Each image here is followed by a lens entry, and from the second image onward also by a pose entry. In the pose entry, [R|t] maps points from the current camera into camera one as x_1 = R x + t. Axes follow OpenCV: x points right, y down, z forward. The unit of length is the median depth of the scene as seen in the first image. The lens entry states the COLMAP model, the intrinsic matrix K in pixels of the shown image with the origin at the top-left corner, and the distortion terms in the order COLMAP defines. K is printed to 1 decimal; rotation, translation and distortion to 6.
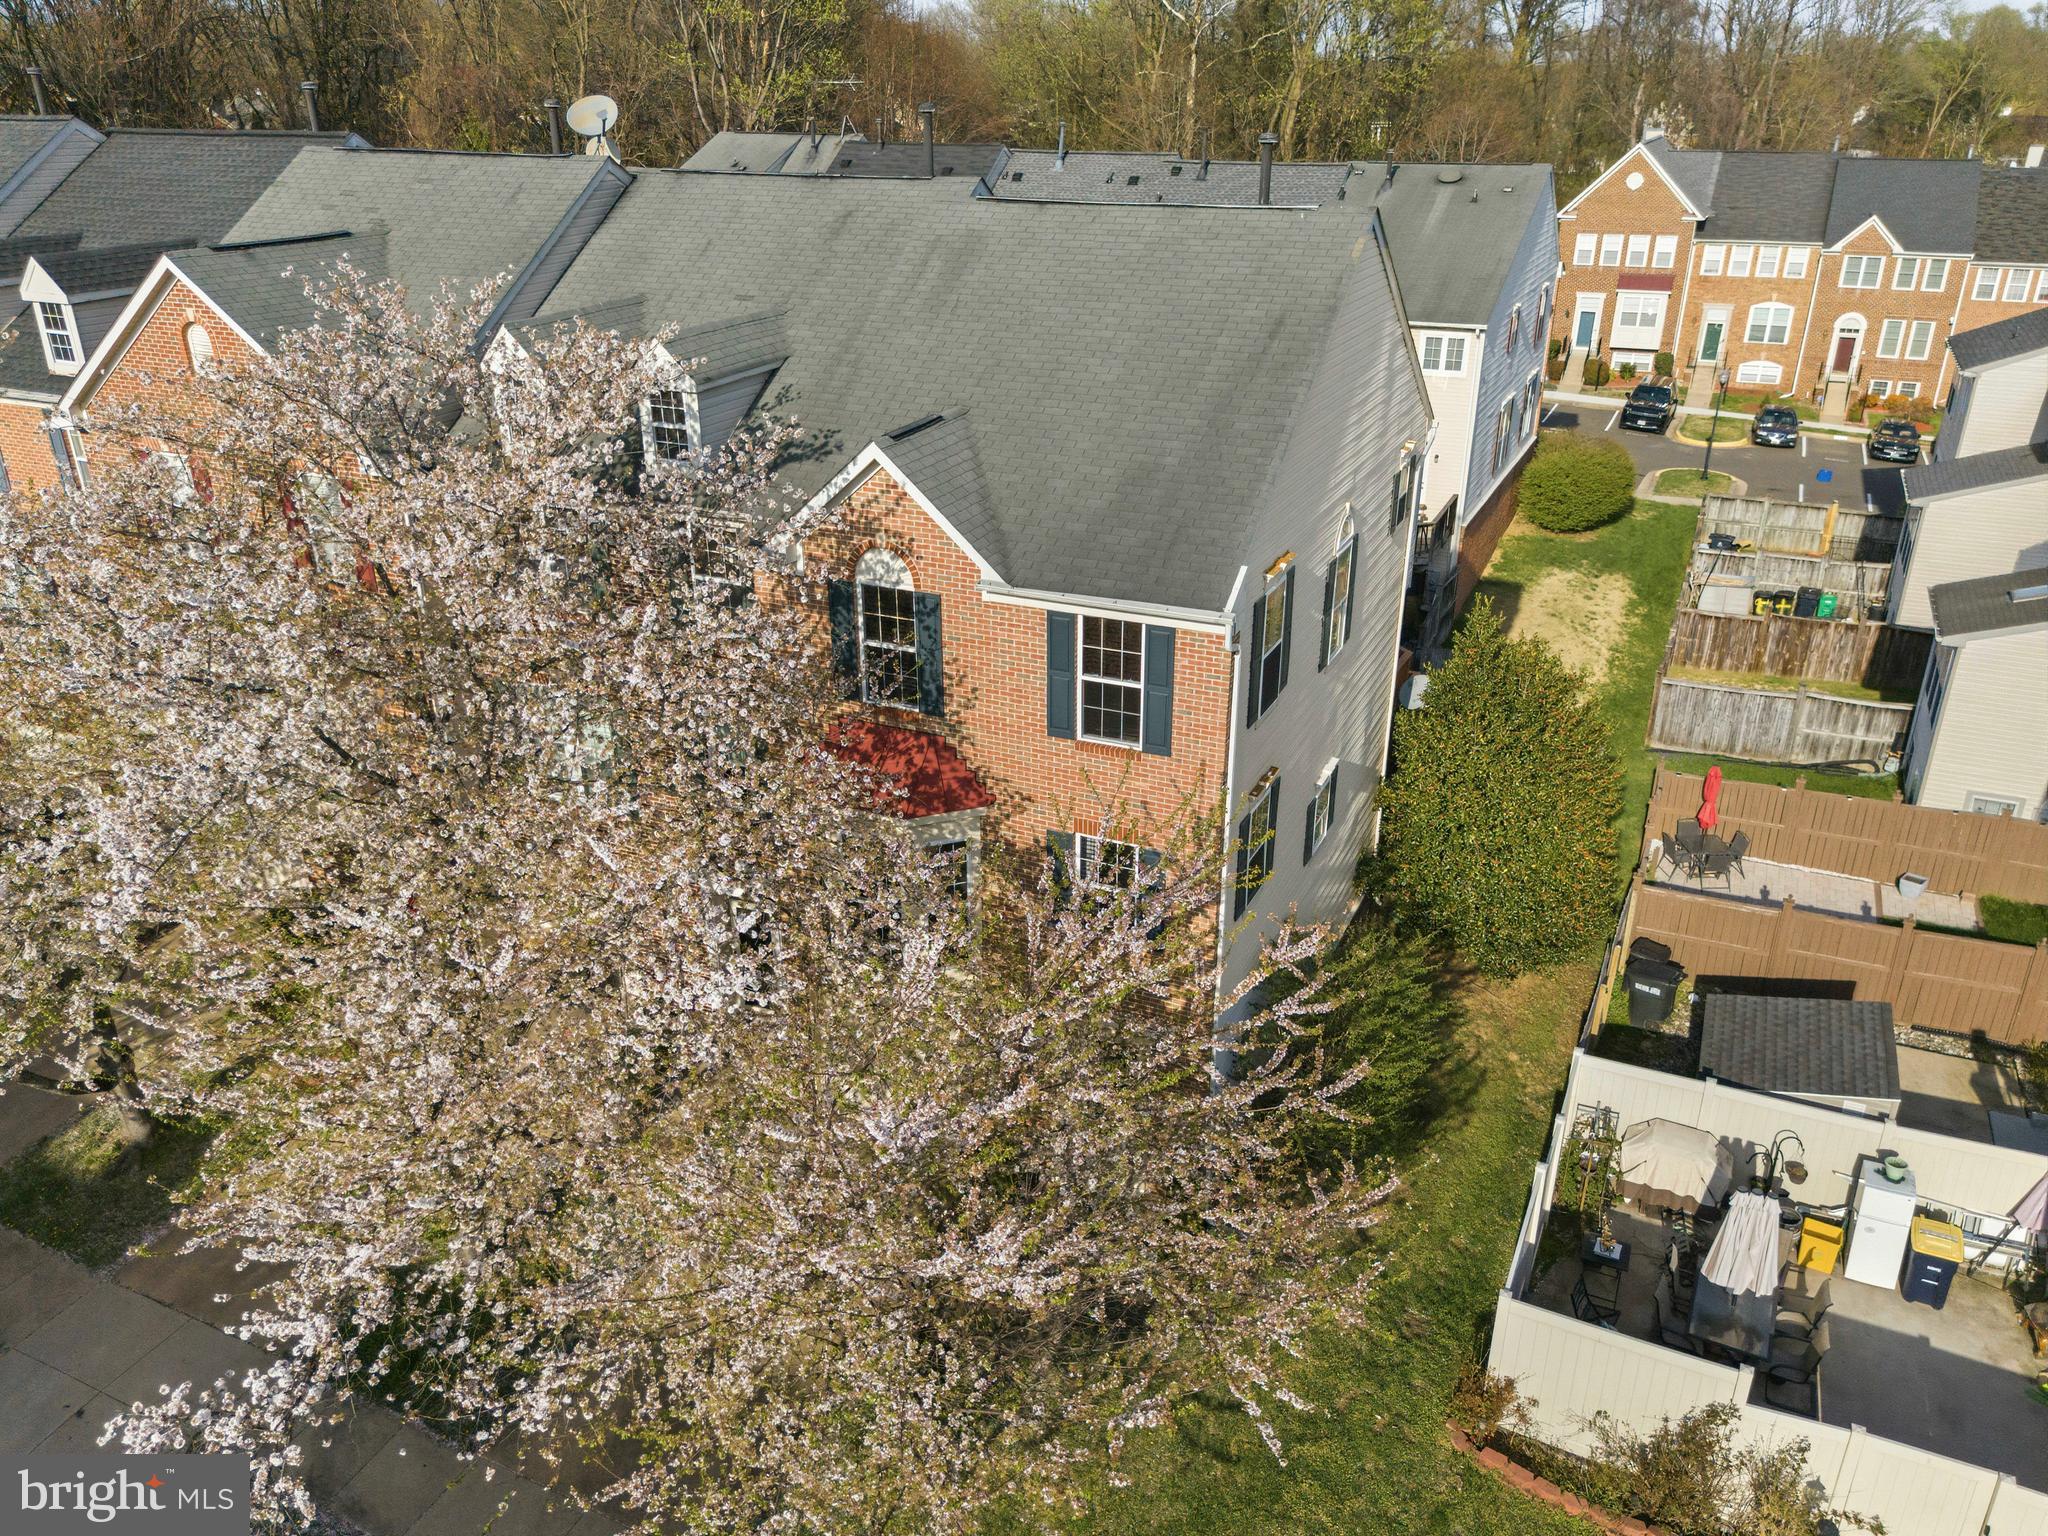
lens RADIAL K [[1500.6, 0, 1024.0], [0, 1500.6, 768.0], [0, 0, 1]] dist [0.083832, -0.086053]
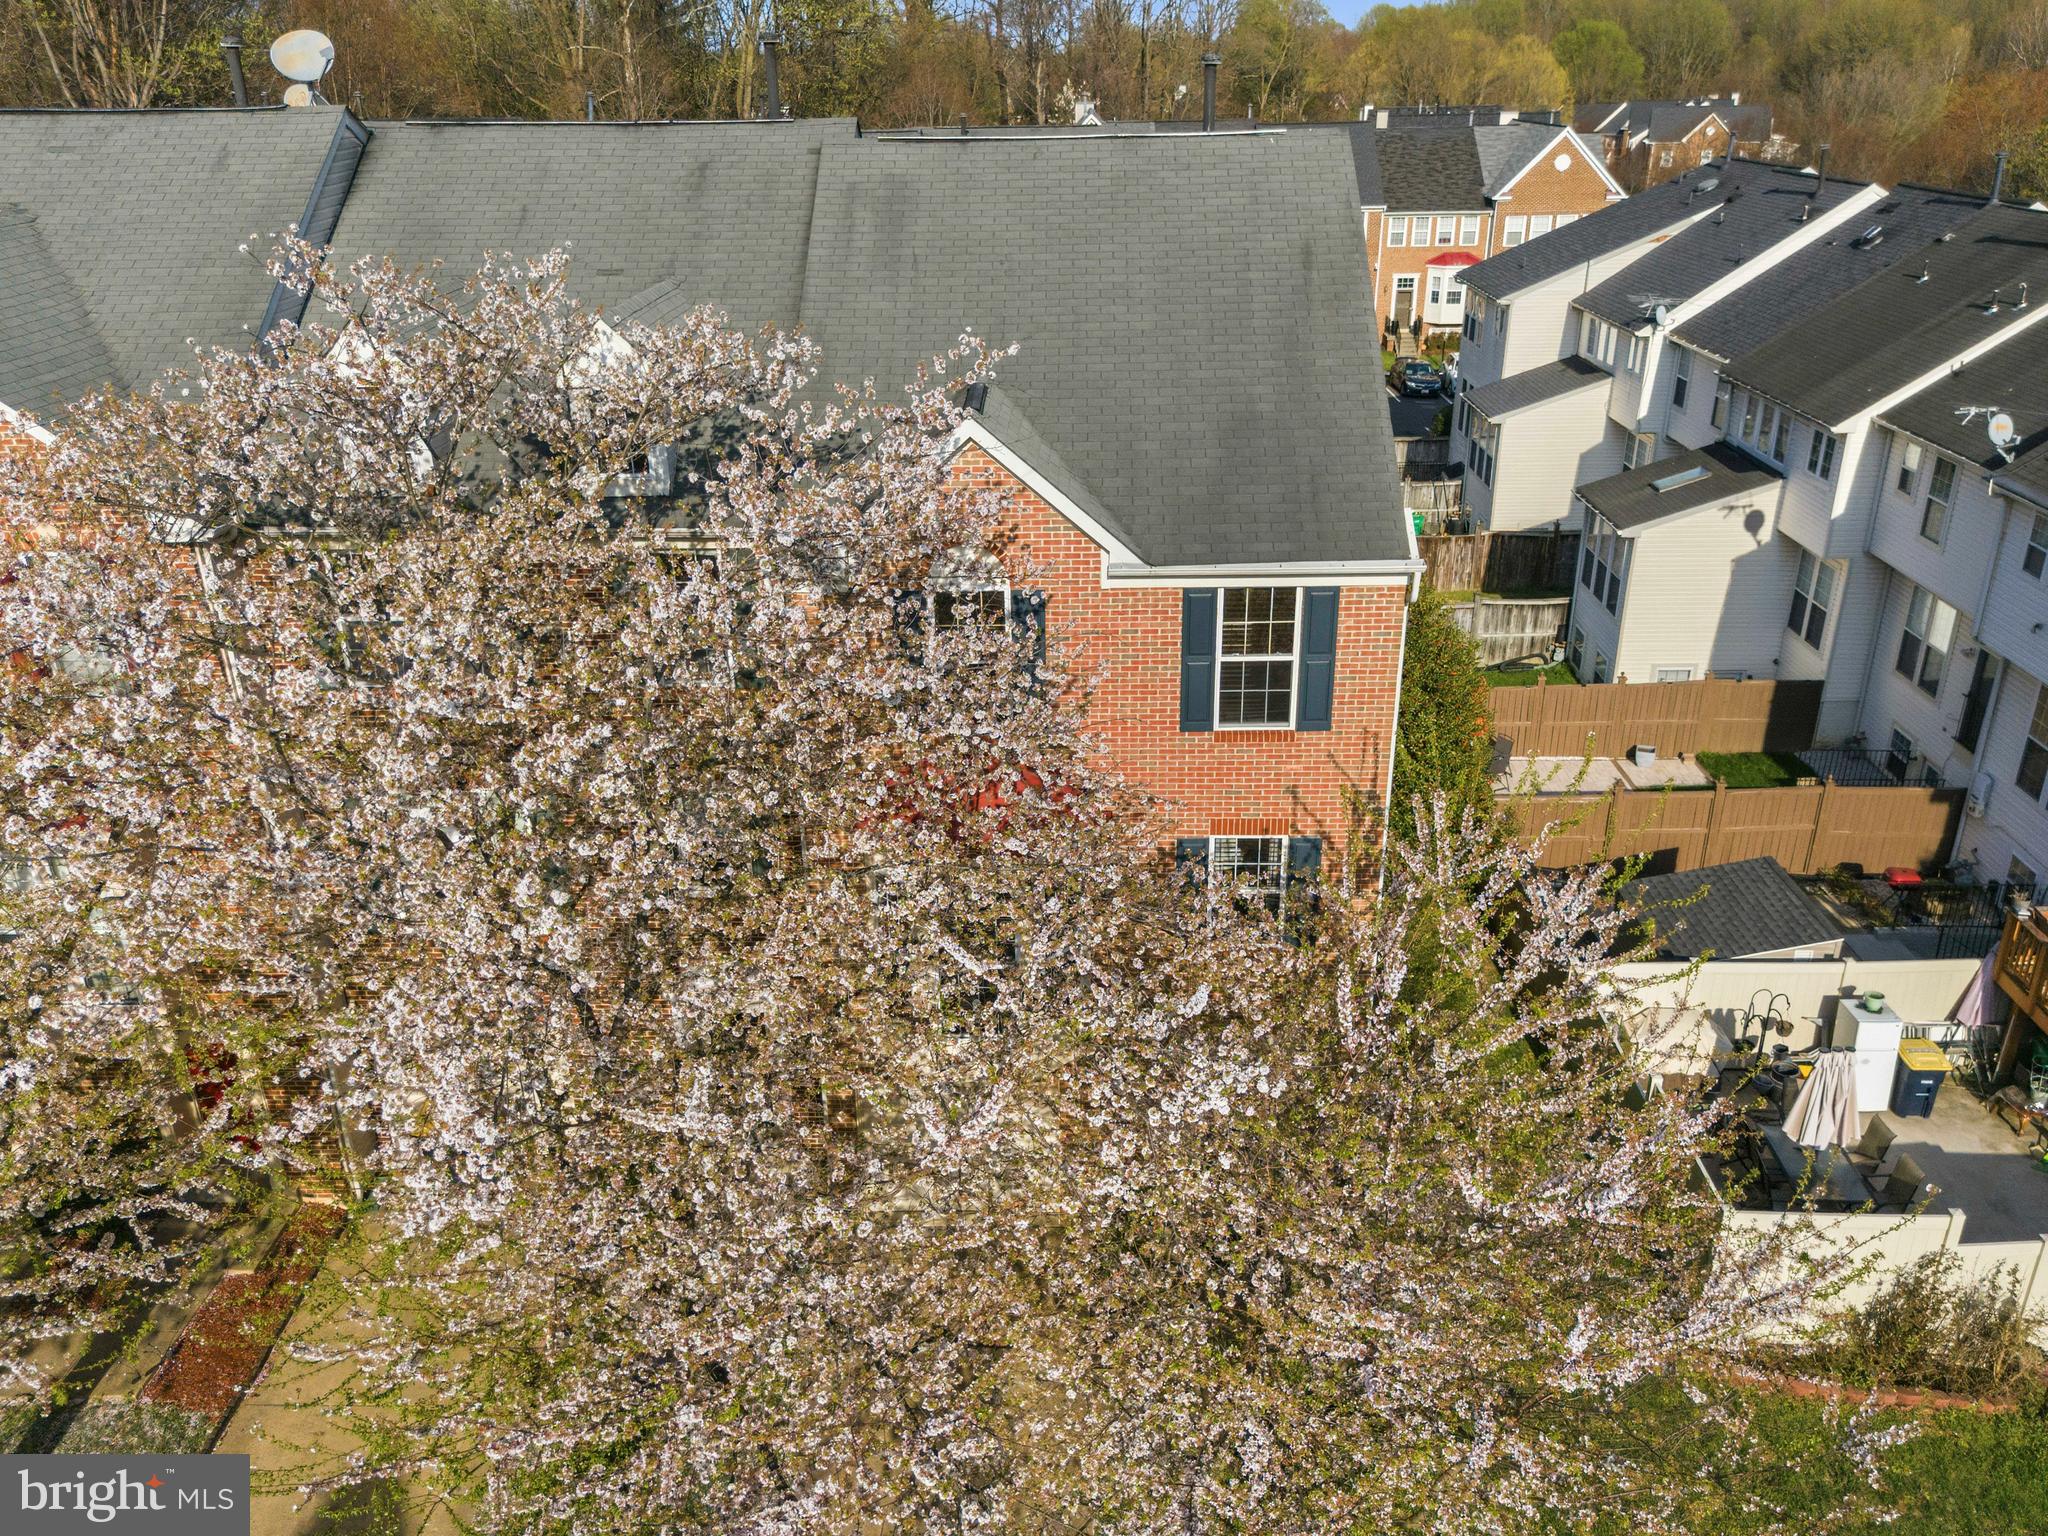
lens RADIAL K [[1547.7, 0, 1024.0], [0, 1547.7, 768.0], [0, 0, 1]] dist [0.034948, -0.002330]
pose [[0.918766, -0.174233, 0.354276, -0.263163], [0.175716, 0.984035, 0.028255, -0.028507], [-0.353543, 0.036292, 0.934714, 0.127277]]
